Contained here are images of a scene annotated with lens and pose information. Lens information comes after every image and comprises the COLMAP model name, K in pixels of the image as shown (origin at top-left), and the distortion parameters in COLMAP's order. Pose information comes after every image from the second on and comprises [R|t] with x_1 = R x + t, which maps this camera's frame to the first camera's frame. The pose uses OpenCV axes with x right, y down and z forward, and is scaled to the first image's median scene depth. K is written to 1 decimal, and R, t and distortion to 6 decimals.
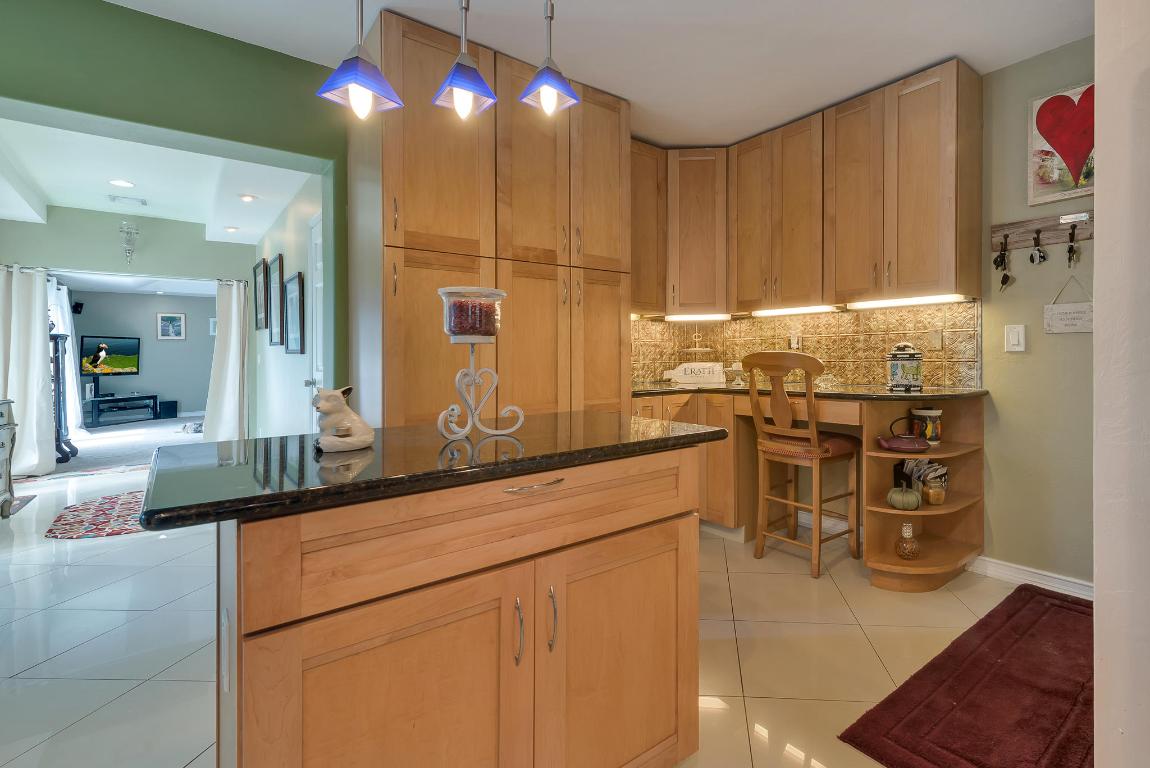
lens RADIAL K [[560.6, 0, 637.1], [0, 560.6, 356.4], [0, 0, 1]] dist [0.014878, -0.000167]
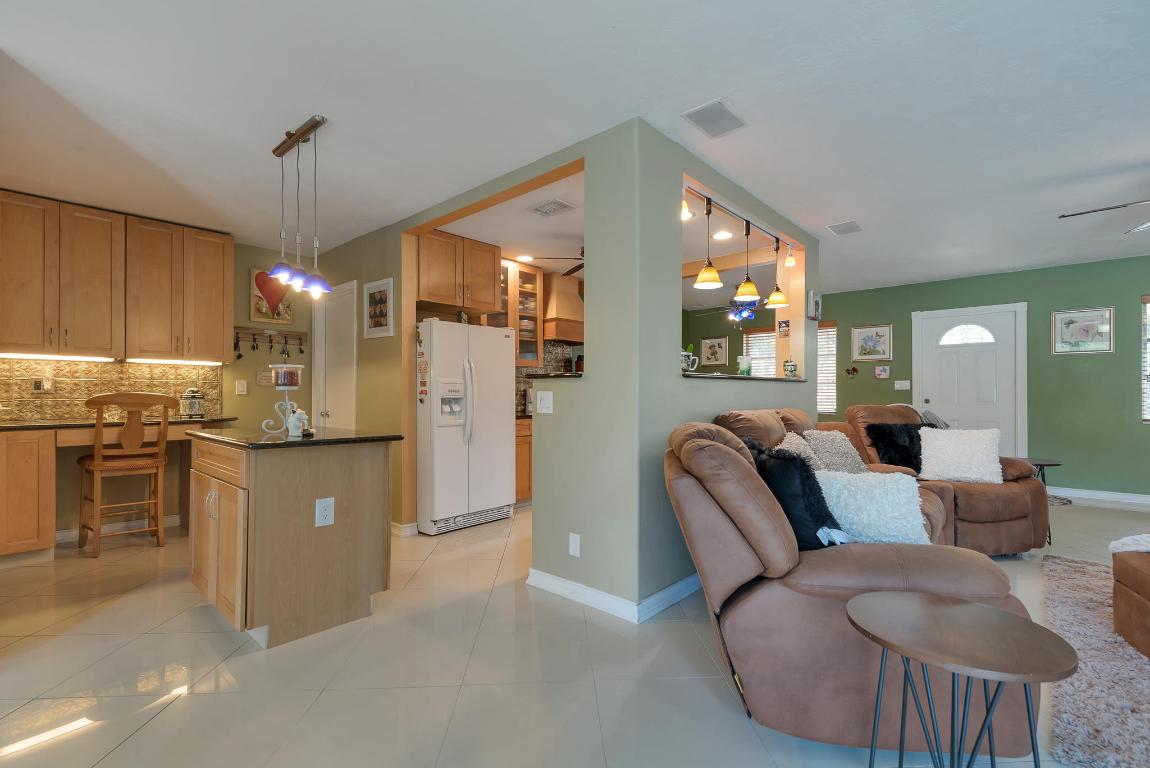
lens RADIAL K [[506.6, 0, 576.1], [0, 506.6, 390.2], [0, 0, 1]] dist [0.003524, 0.000316]
pose [[-0.131259, 0.016717, 0.991207, -1.142127], [0.000251, 0.999858, -0.016830, 0.006201], [-0.991348, -0.001961, -0.131244, 0.098586]]
